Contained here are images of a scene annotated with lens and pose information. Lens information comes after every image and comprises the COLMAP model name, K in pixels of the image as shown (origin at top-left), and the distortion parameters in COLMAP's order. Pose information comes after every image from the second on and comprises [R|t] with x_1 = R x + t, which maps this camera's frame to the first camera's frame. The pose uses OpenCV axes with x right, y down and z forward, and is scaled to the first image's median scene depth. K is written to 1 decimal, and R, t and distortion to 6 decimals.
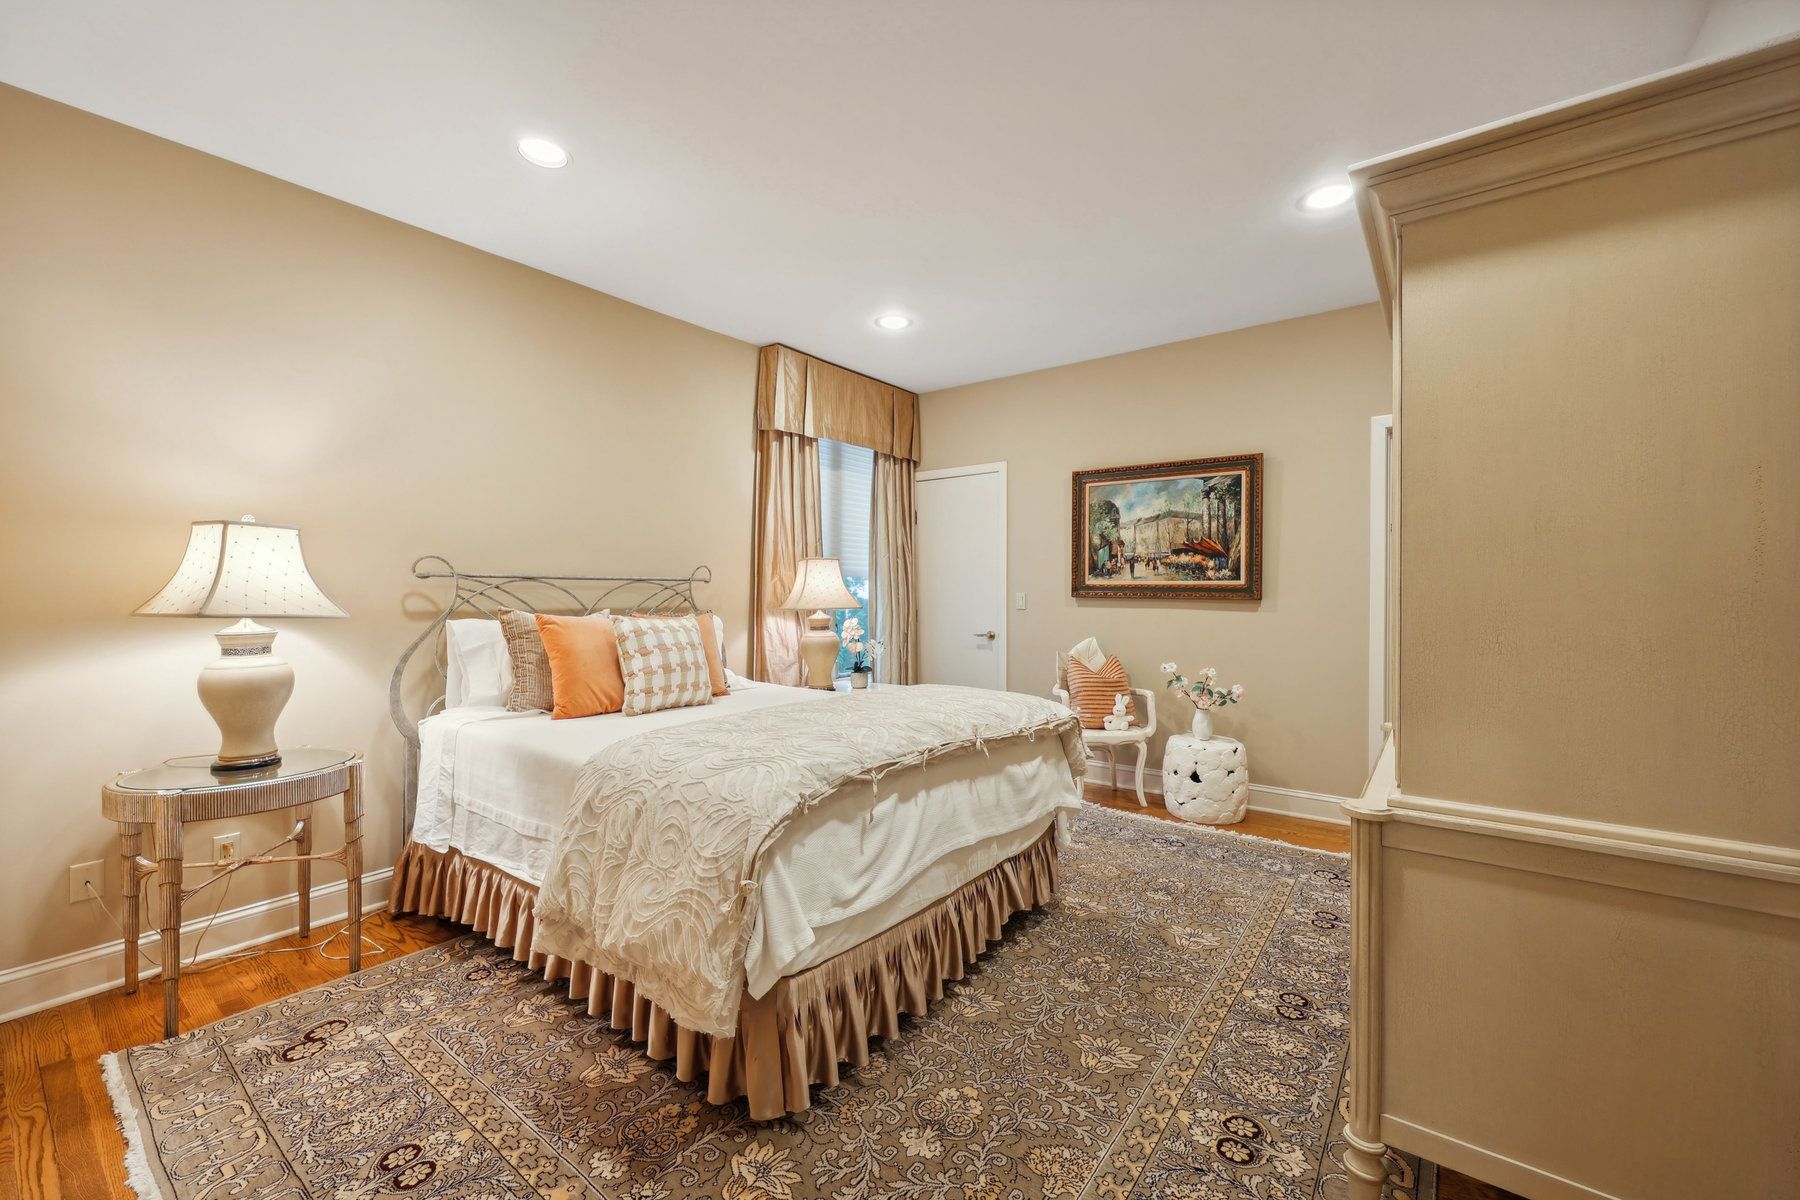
lens RADIAL K [[724.3, 0, 900.0], [0, 724.3, 600.0], [0, 0, 1]] dist [-0.001338, -0.000033]
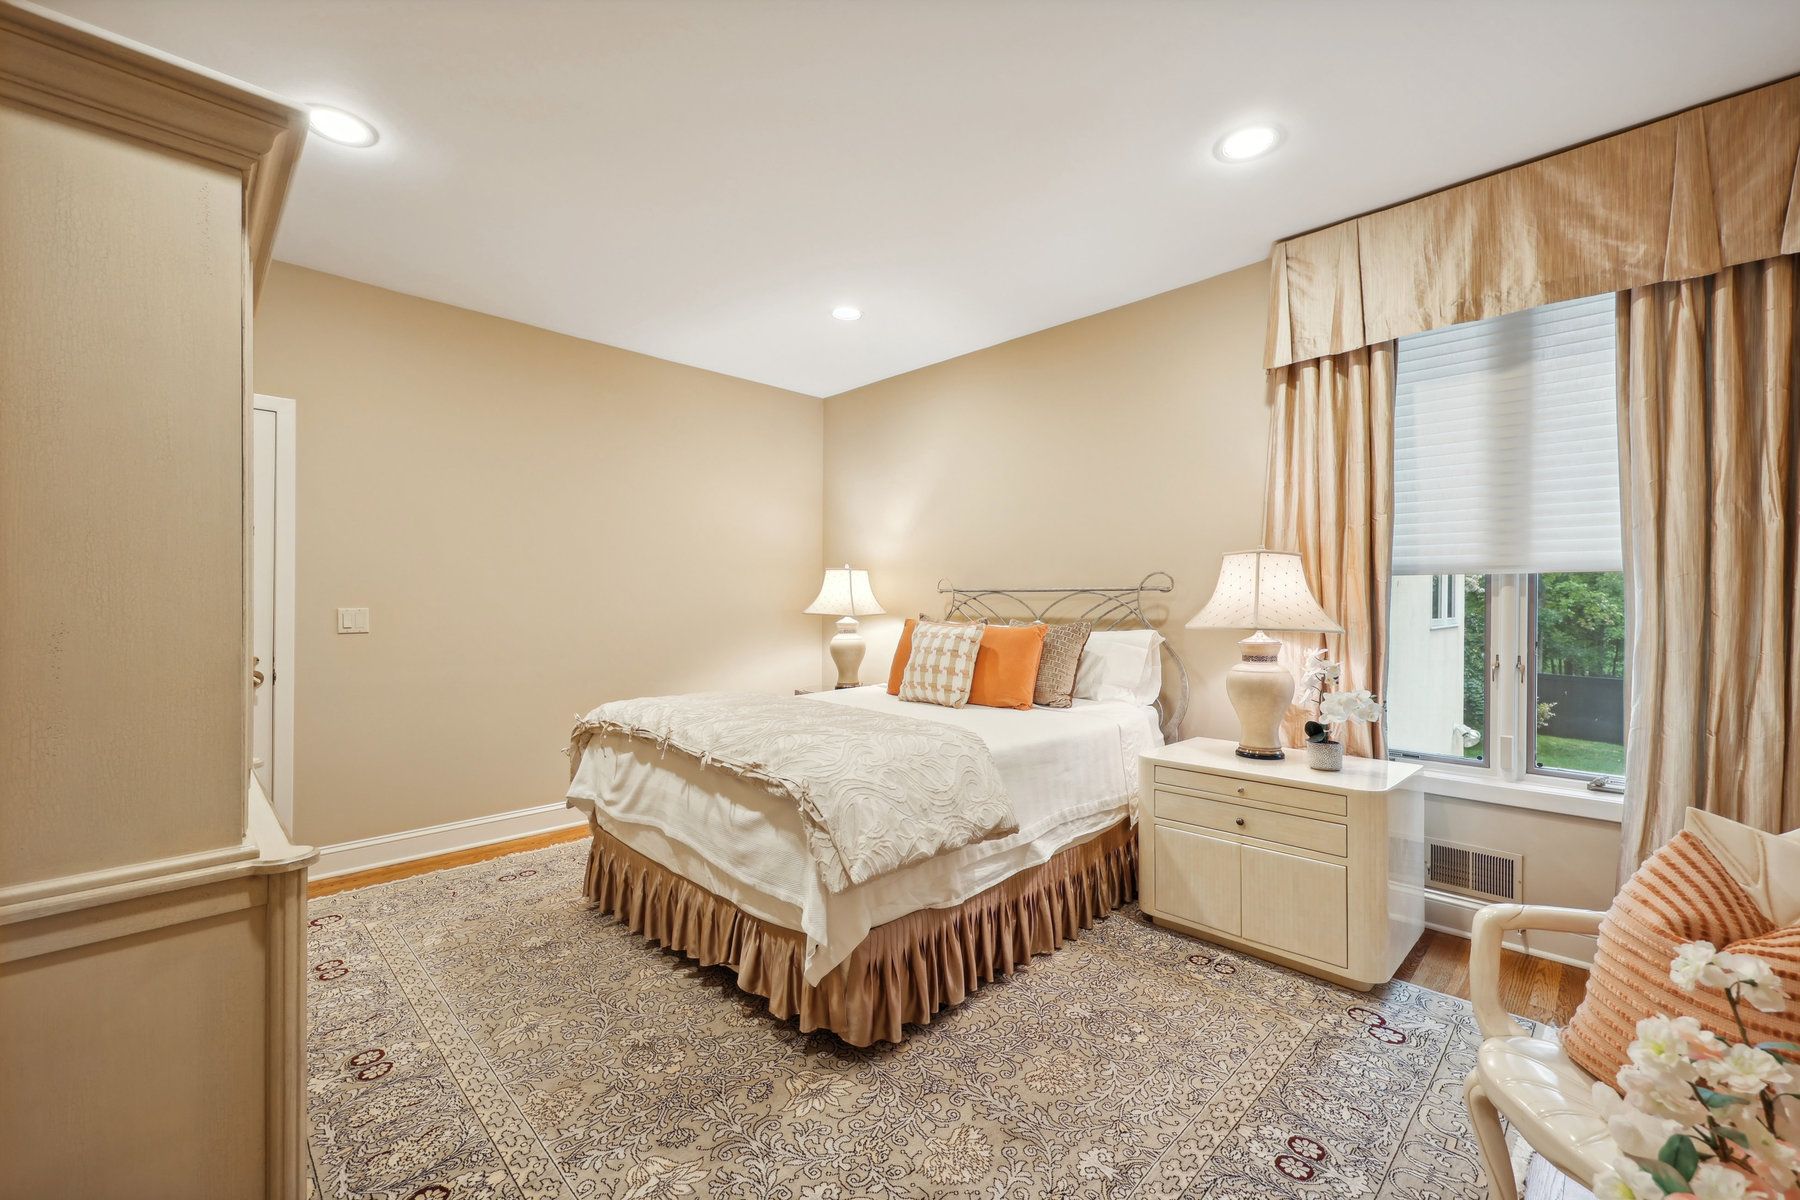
lens RADIAL K [[732.5, 0, 900.0], [0, 732.5, 600.0], [0, 0, 1]] dist [-0.000152, 0.000197]
pose [[-0.133843, -0.001383, -0.991002, 0.848422], [-0.012445, 0.999923, 0.000285, -0.014754], [0.990924, 0.012372, -0.133850, 1.105041]]
